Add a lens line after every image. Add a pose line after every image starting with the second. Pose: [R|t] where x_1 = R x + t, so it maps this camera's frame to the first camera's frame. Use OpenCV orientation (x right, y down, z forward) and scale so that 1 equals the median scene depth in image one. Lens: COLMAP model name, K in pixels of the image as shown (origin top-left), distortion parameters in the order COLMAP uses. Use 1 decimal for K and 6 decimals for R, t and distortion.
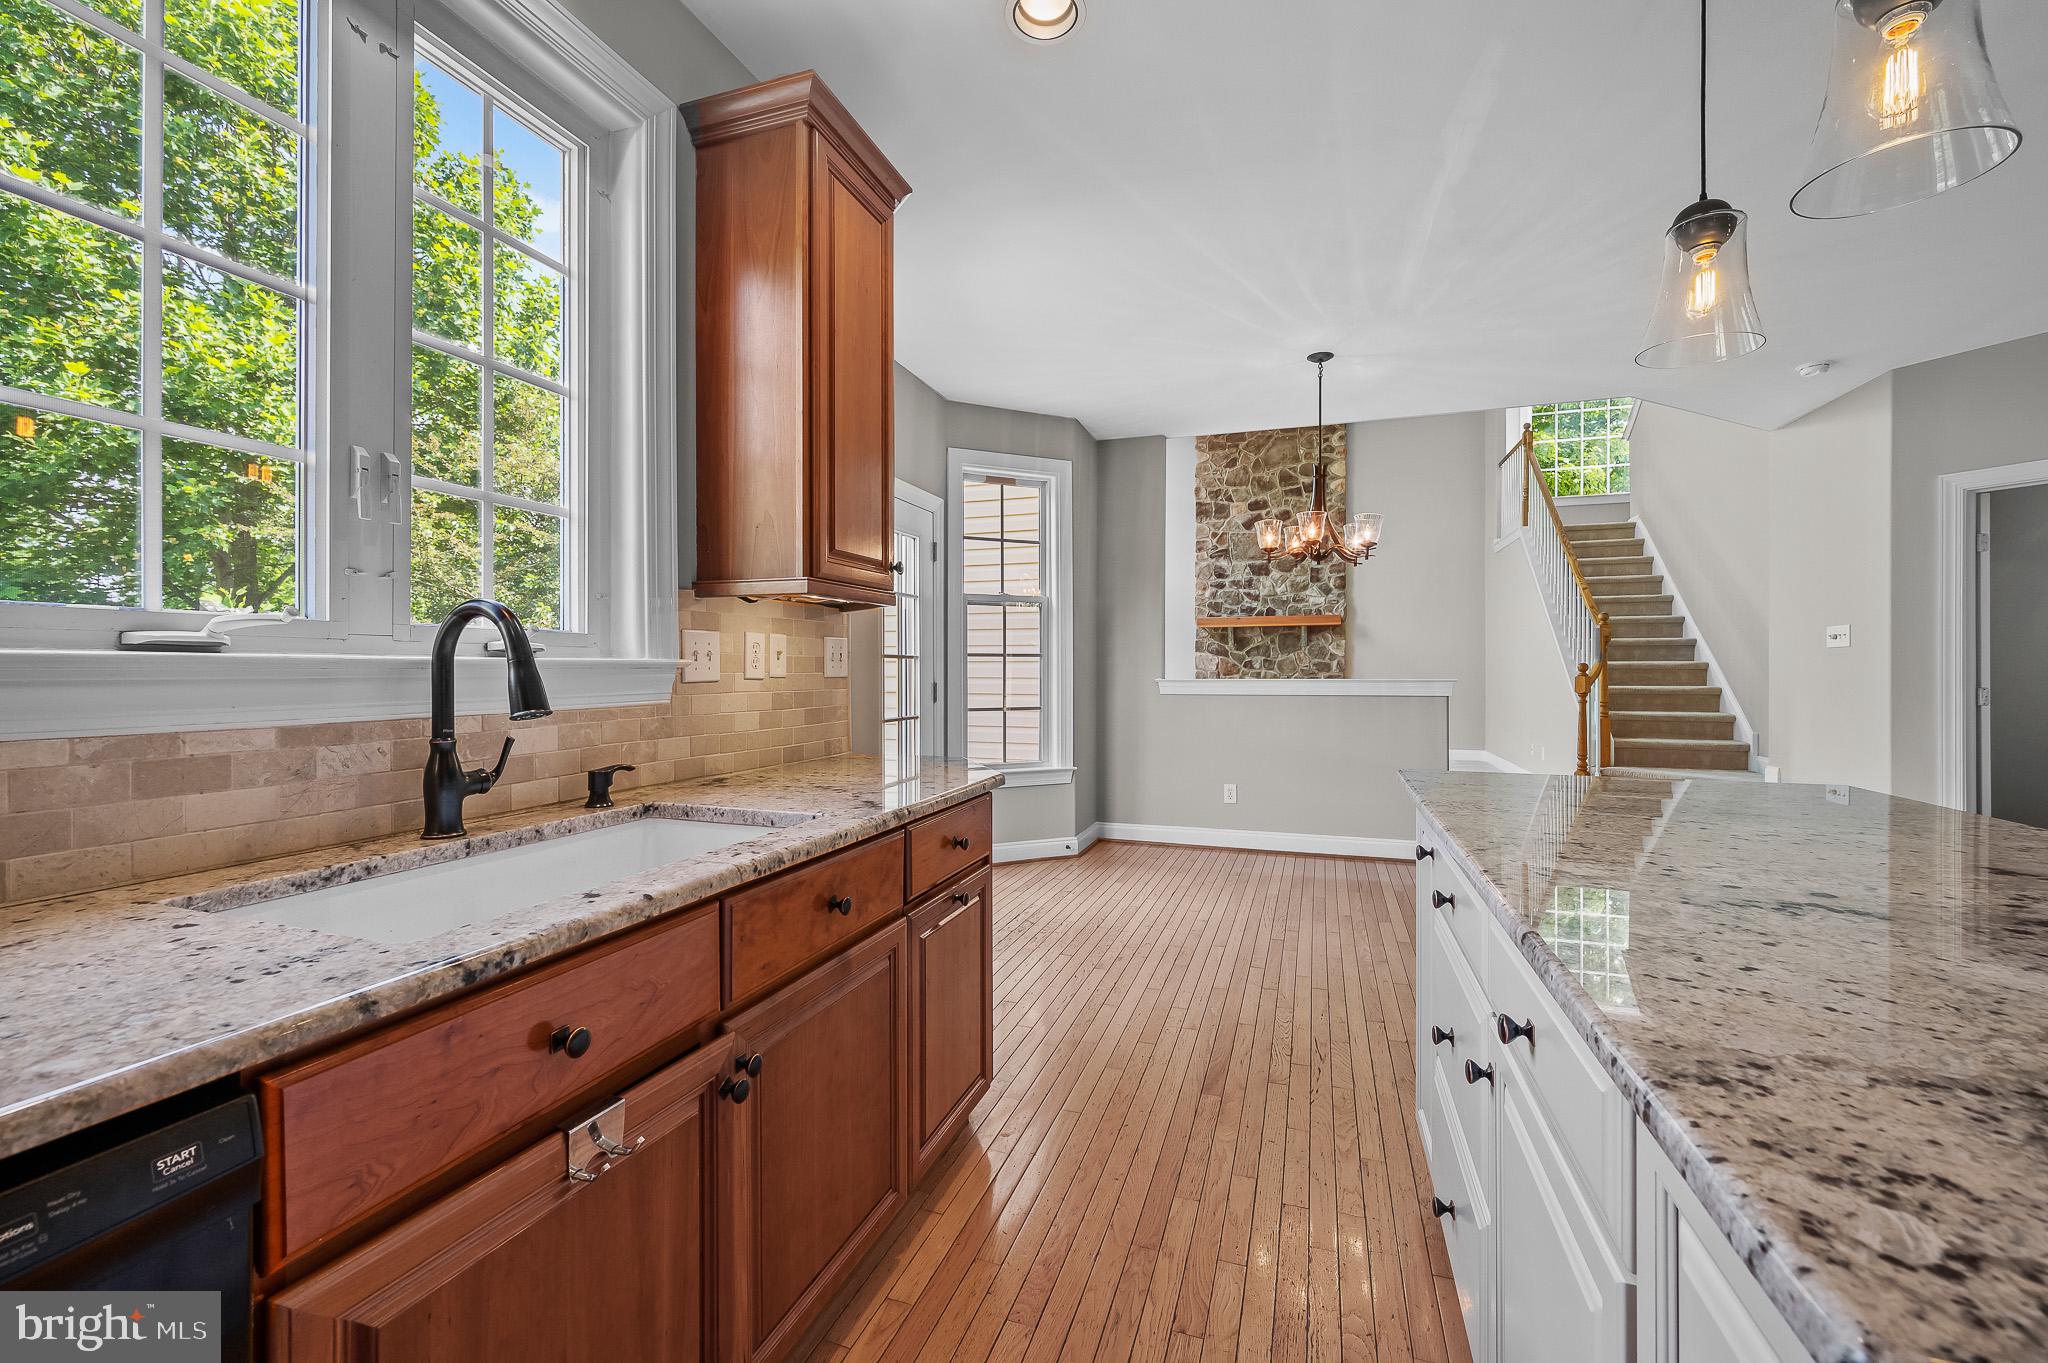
lens RADIAL K [[819.2, 0, 1033.2], [0, 819.2, 674.1], [0, 0, 1]] dist [0.001225, 0.000063]
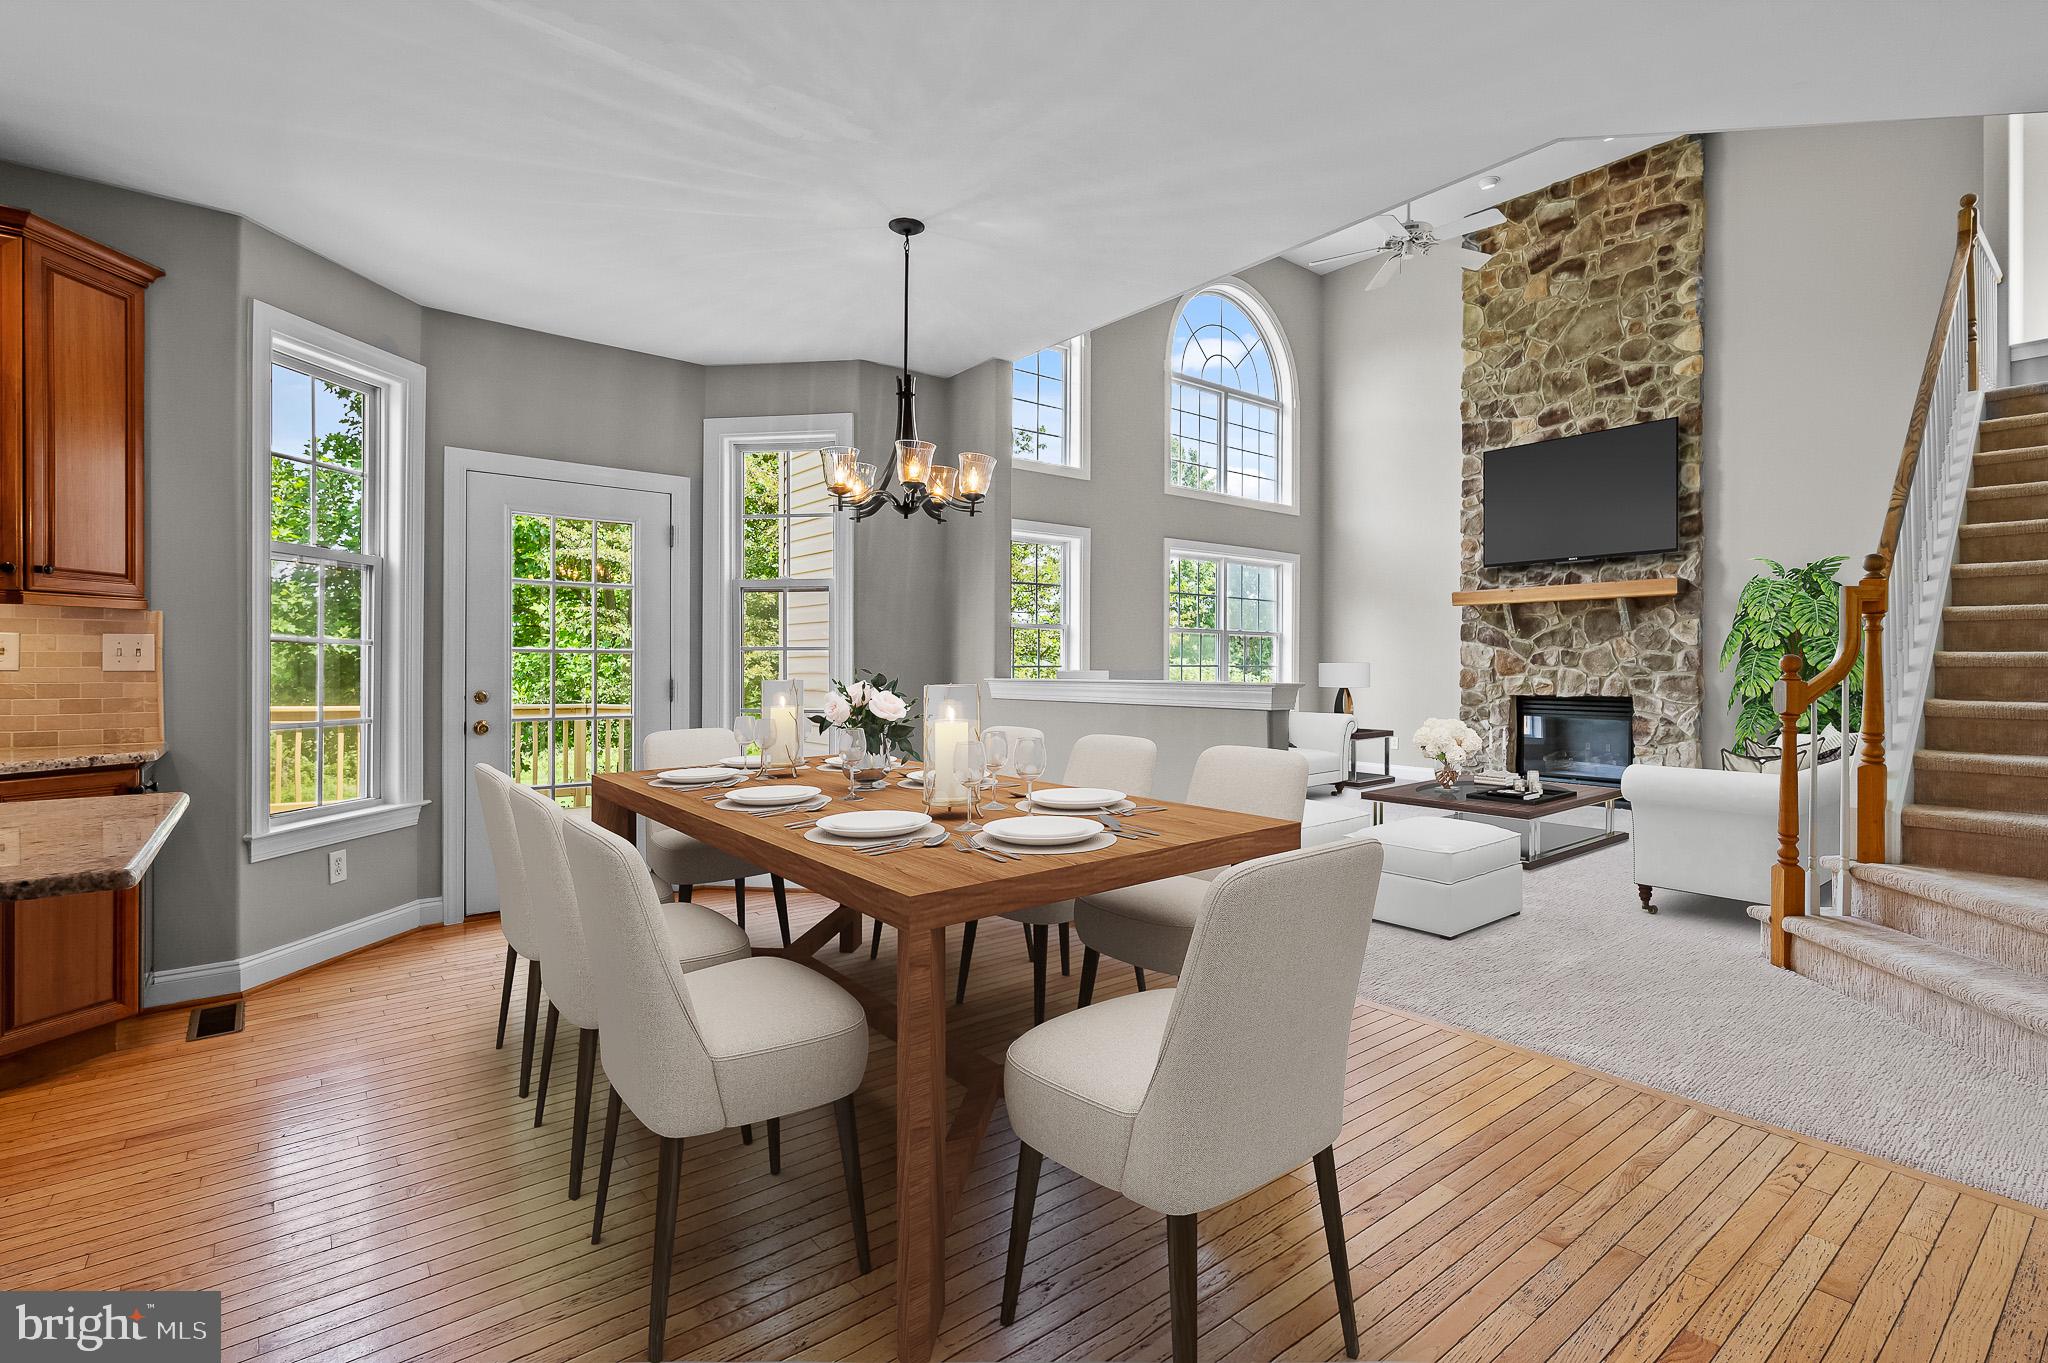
lens RADIAL K [[942.1, 0, 1020.8], [0, 942.1, 665.1], [0, 0, 1]] dist [0.002570, 0.000119]
pose [[0.838886, 0.002683, -0.544300, 0.329461], [-0.005668, 0.999977, -0.003806, -0.001544], [0.544277, 0.006278, 0.838882, 0.133555]]
